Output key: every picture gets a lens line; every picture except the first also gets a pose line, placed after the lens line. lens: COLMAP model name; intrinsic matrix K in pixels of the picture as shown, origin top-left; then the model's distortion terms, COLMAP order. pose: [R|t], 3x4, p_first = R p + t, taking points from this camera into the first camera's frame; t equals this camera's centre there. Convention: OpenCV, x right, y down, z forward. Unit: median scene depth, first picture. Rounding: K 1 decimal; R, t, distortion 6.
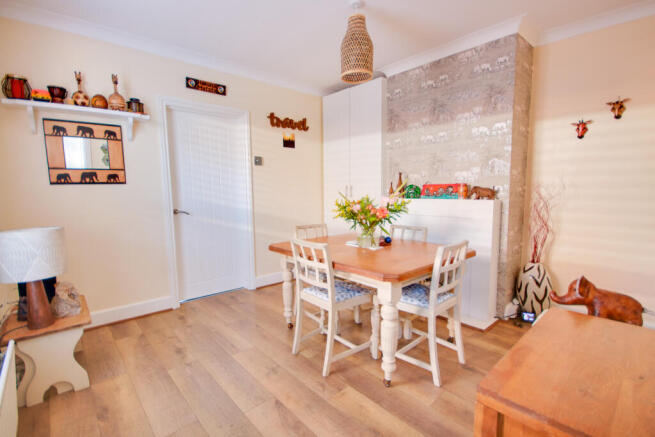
lens RADIAL K [[311.2, 0, 326.8], [0, 311.2, 223.3], [0, 0, 1]] dist [-0.002554, -0.000120]
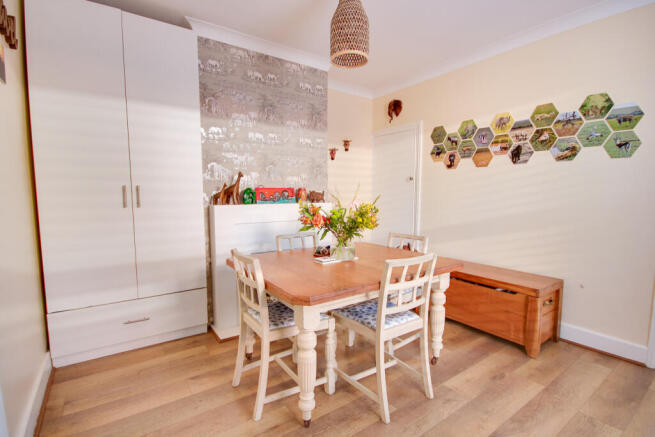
lens RADIAL K [[311.2, 0, 326.8], [0, 311.2, 223.3], [0, 0, 1]] dist [-0.002554, -0.000120]
pose [[0.102097, -0.091477, 0.990560, -0.572285], [0.100809, 0.991588, 0.081182, -0.078290], [-0.989653, 0.091569, 0.110459, 0.734939]]
